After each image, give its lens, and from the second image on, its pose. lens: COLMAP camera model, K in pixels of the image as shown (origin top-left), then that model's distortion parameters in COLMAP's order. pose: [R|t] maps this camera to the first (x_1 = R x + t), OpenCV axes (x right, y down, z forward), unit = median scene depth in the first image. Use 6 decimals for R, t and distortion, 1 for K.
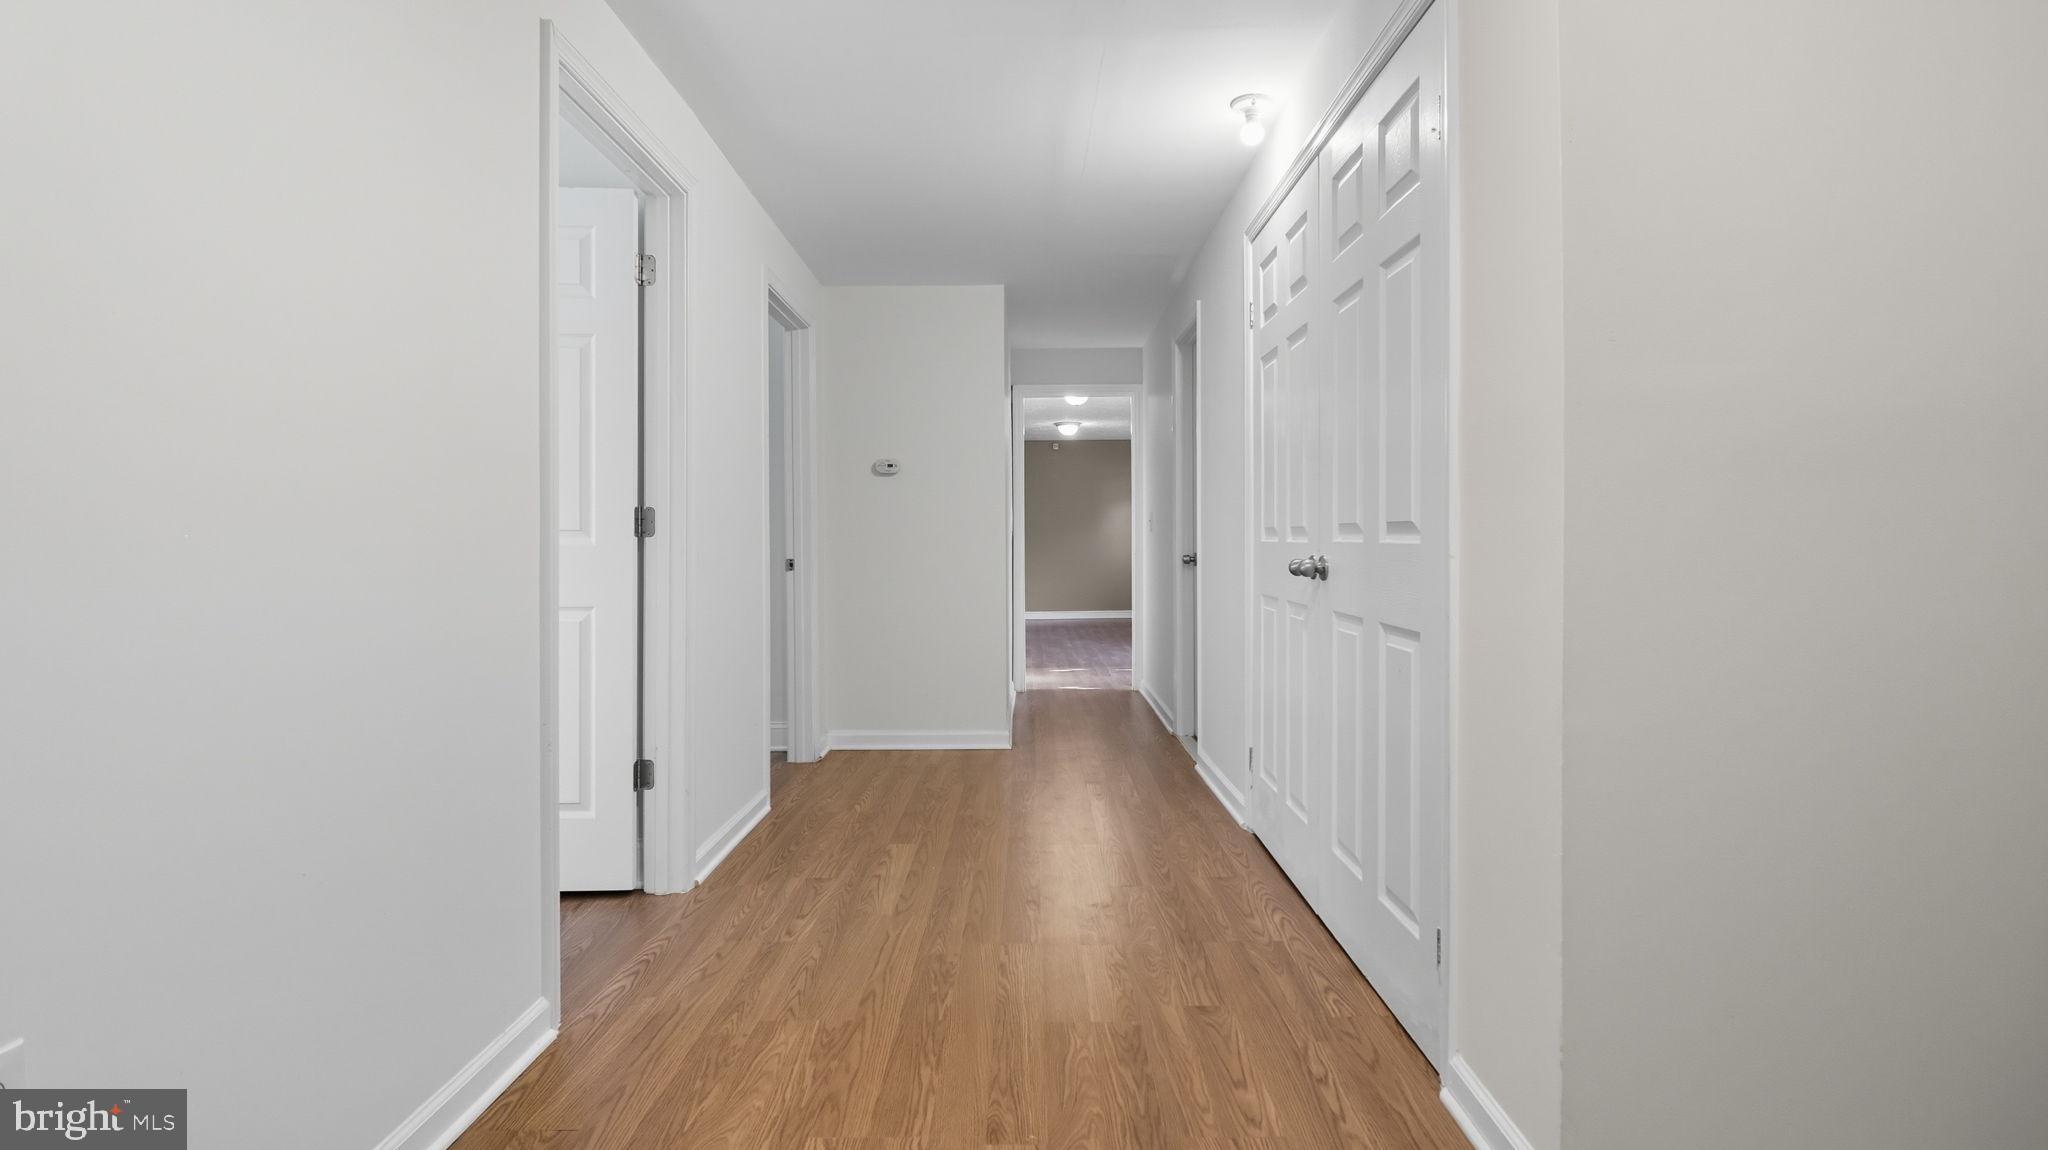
lens RADIAL K [[963.8, 0, 1026.9], [0, 963.8, 563.2], [0, 0, 1]] dist [-0.000978, -0.011181]
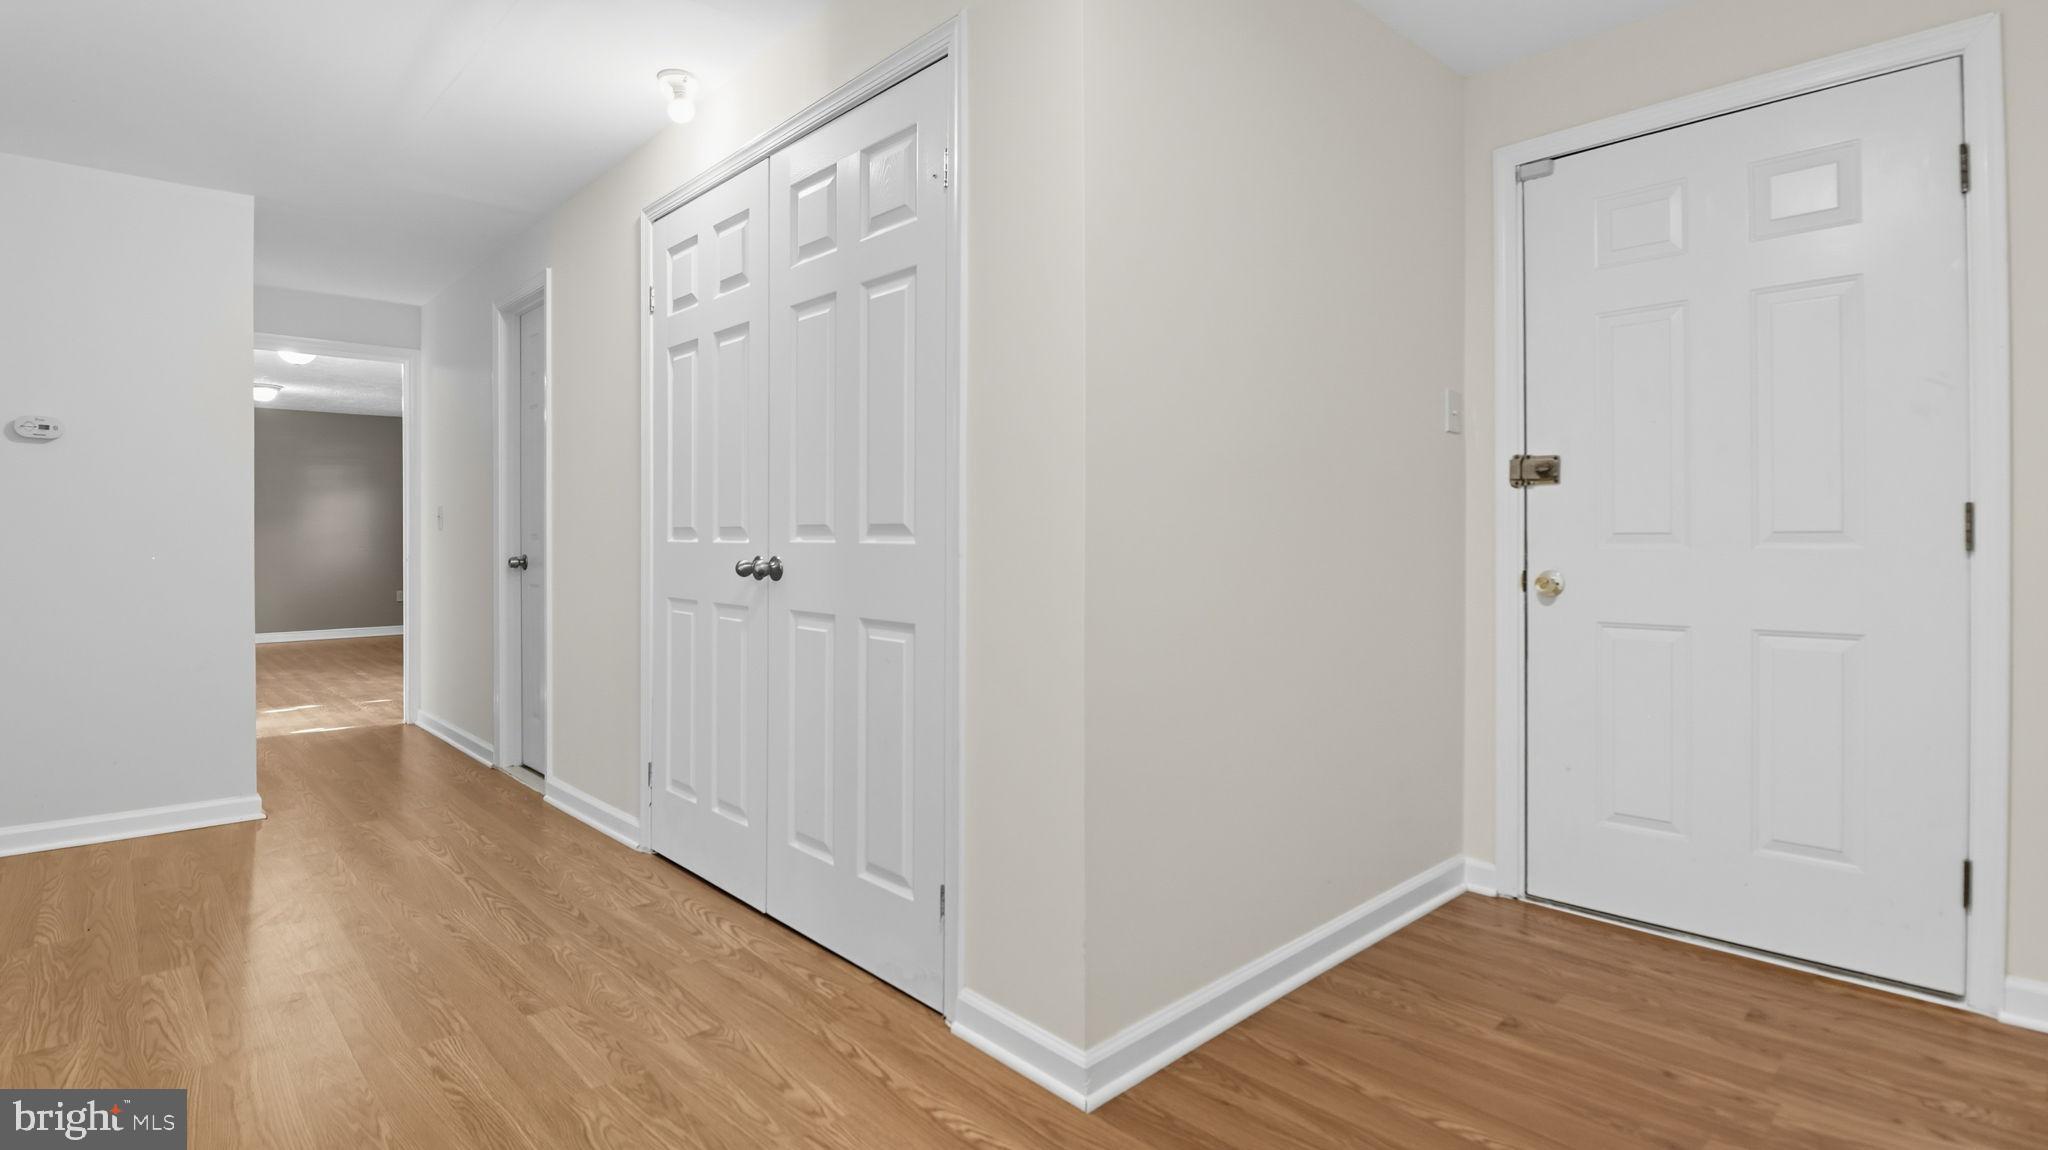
lens RADIAL K [[997.4, 0, 1039.9], [0, 997.4, 569.6], [0, 0, 1]] dist [0.002061, -0.014737]
pose [[0.723574, -0.015432, 0.690074, -0.206056], [0.012409, 0.999879, 0.009348, -0.000160], [-0.690135, 0.001799, 0.723678, 0.049189]]
